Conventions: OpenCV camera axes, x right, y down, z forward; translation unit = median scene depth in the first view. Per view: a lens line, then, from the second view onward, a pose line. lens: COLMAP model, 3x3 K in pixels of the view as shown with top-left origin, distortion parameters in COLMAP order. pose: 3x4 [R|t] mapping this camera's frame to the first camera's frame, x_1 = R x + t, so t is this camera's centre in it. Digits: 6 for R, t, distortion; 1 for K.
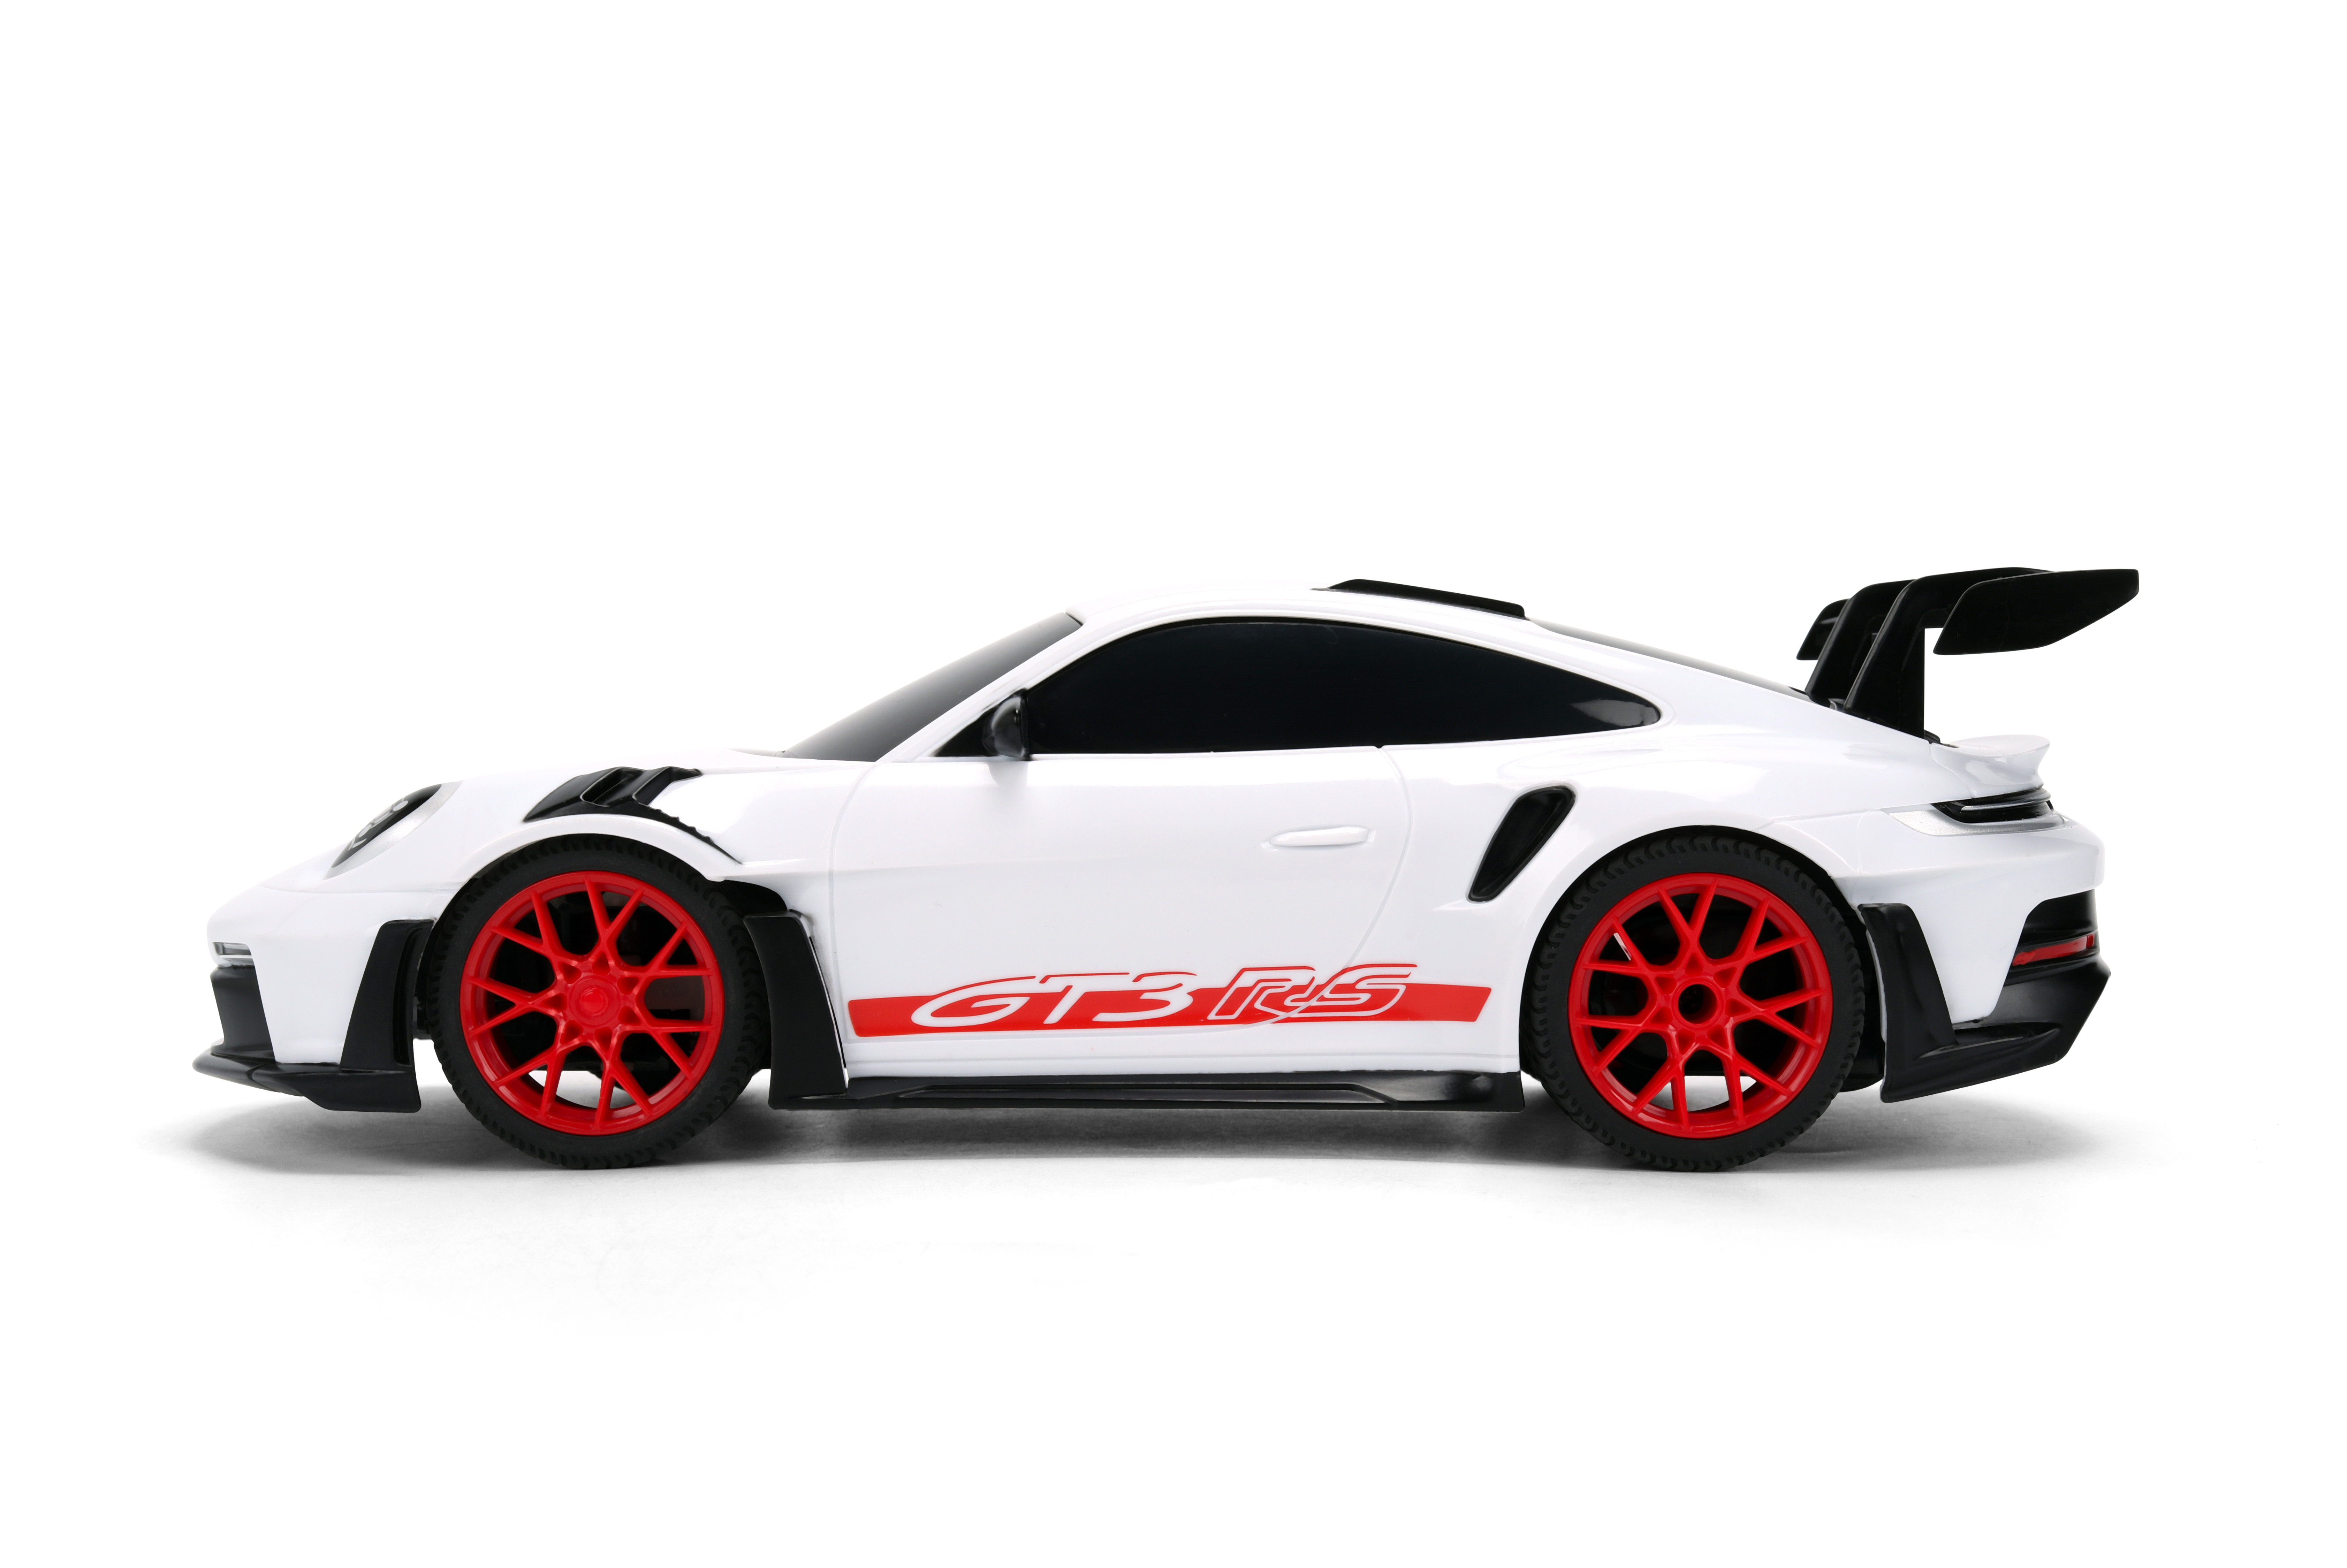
lens RADIAL K [[3672.7, 0, 1173.5], [0, 3672.7, 784.0], [0, 0, 1]] dist [-0.007435, -0.030566]
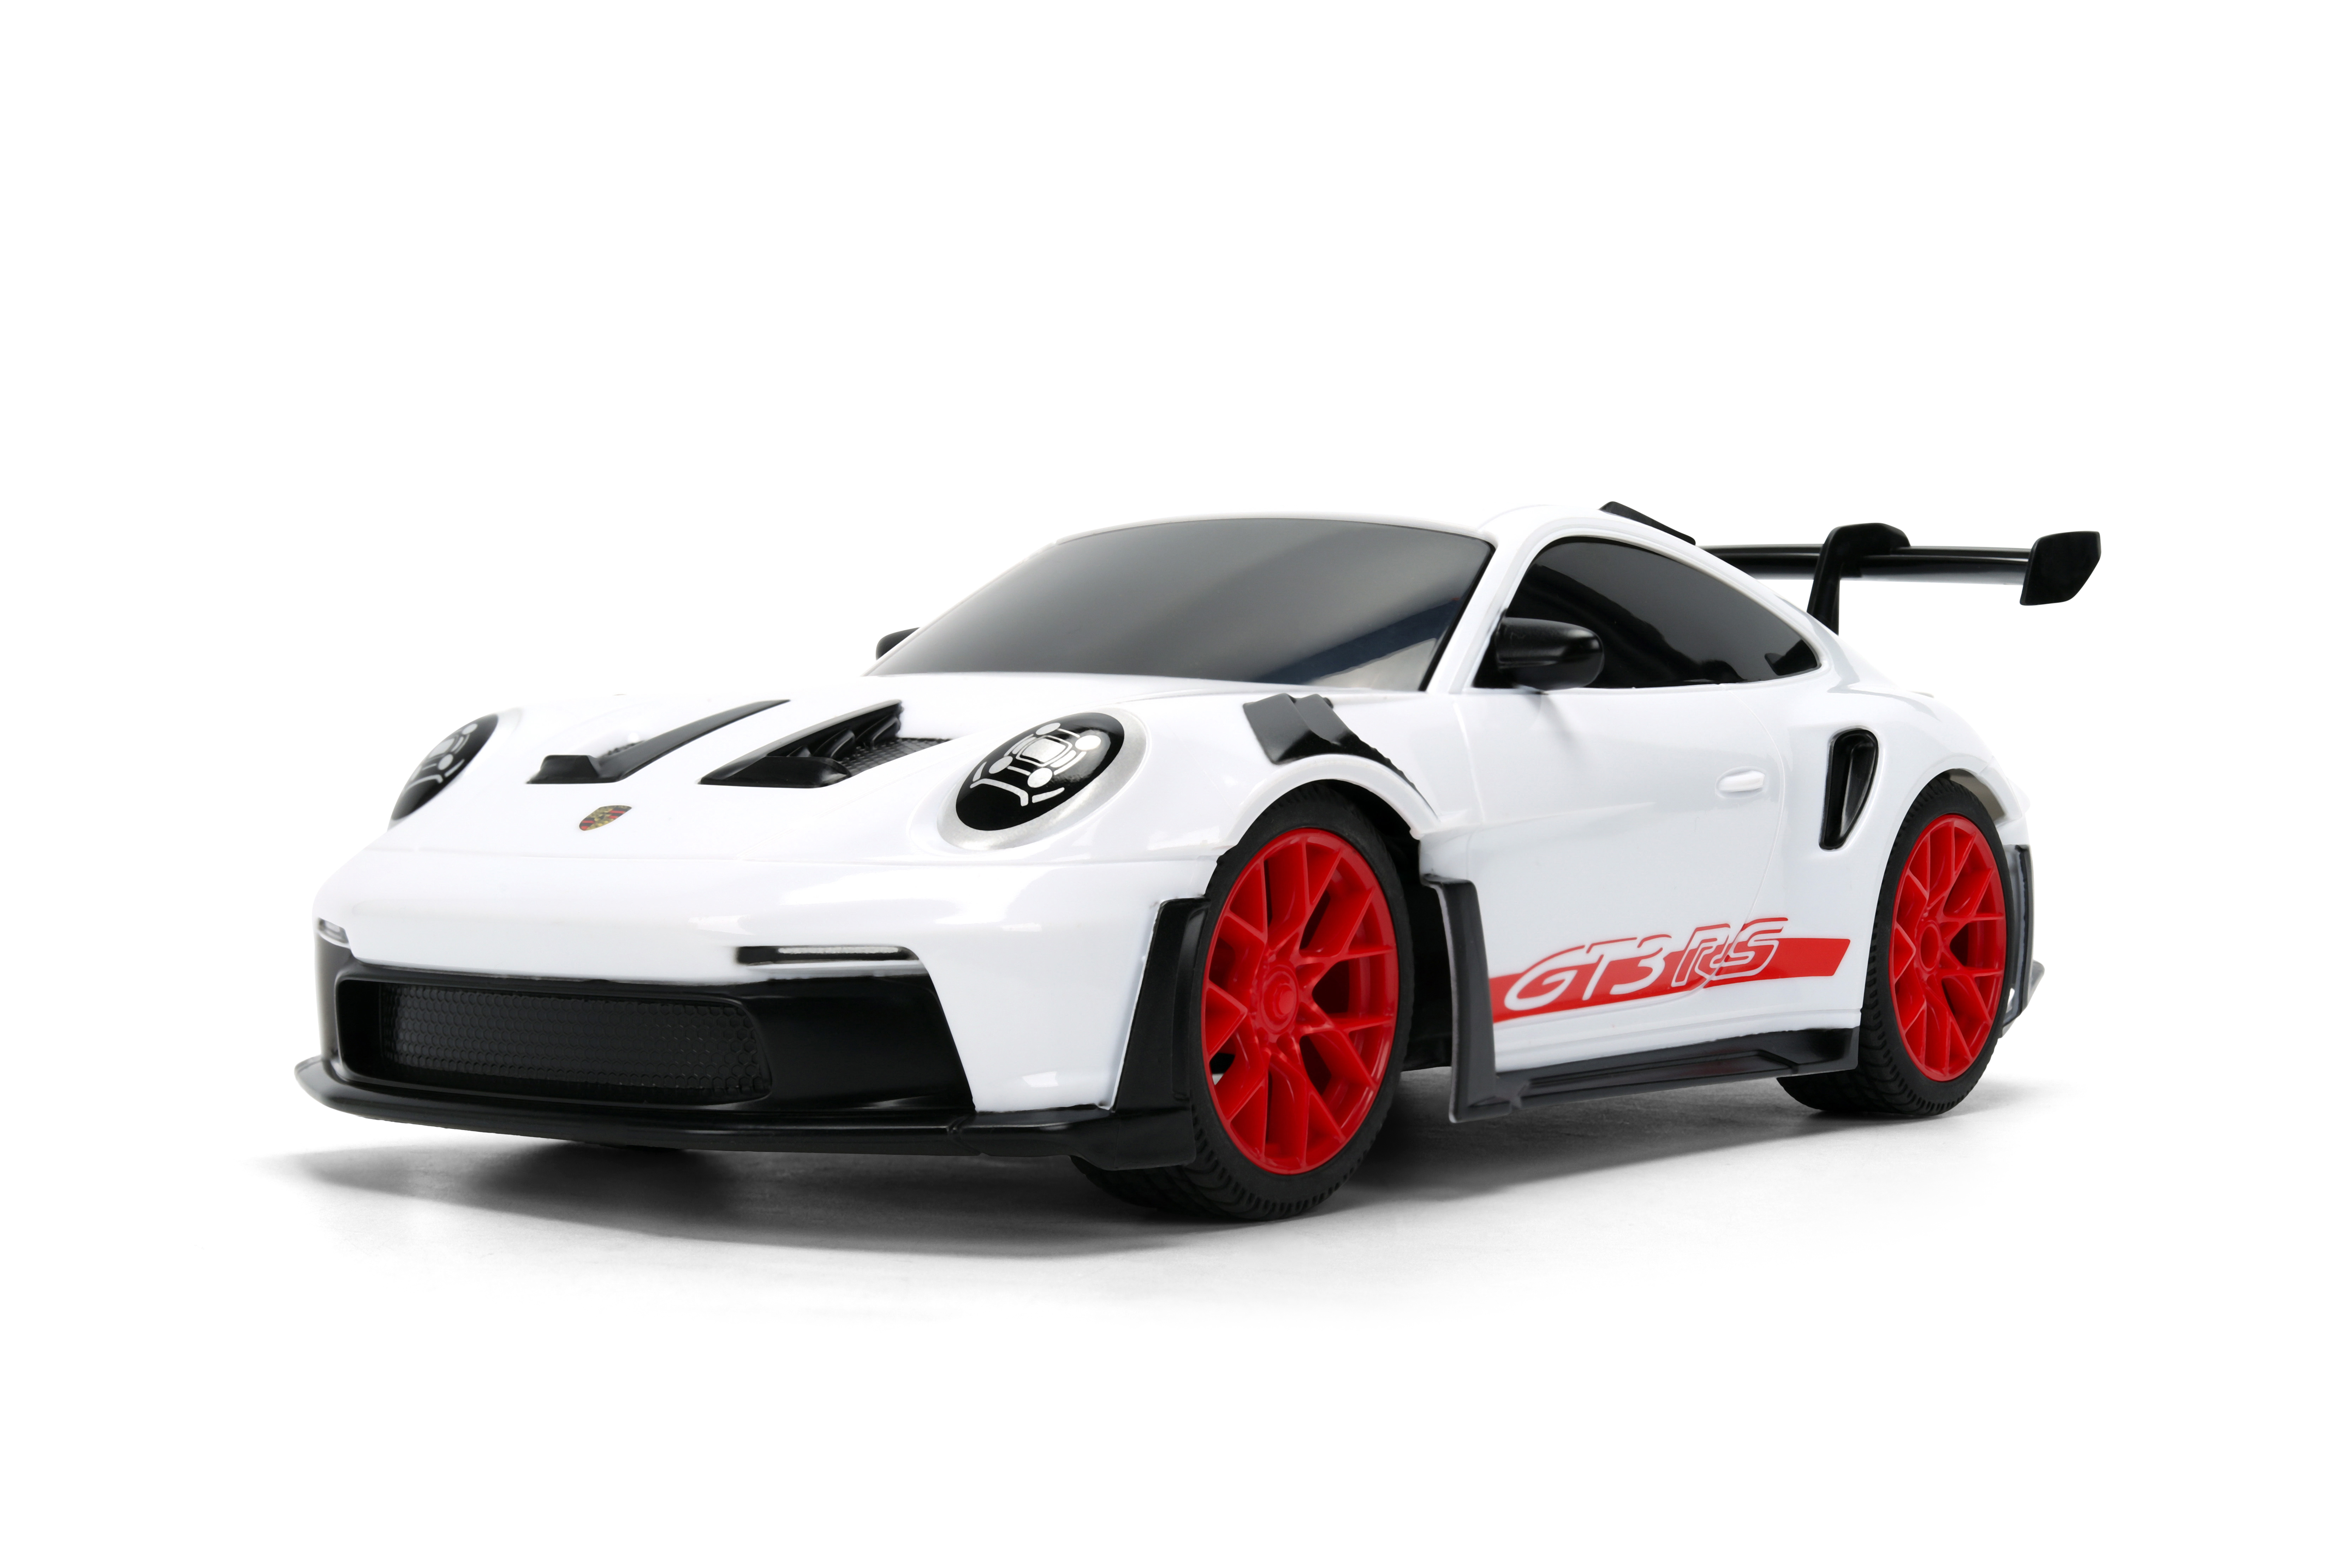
lens RADIAL K [[3674.1, 0, 1174.0], [0, 3674.1, 784.0], [0, 0, 1]] dist [-0.007435, -0.030566]
pose [[0.603746, -0.001915, 0.797175, -0.776717], [-0.007549, 0.999939, 0.008120, 0.008443], [-0.797141, -0.010920, 0.603694, 0.557639]]
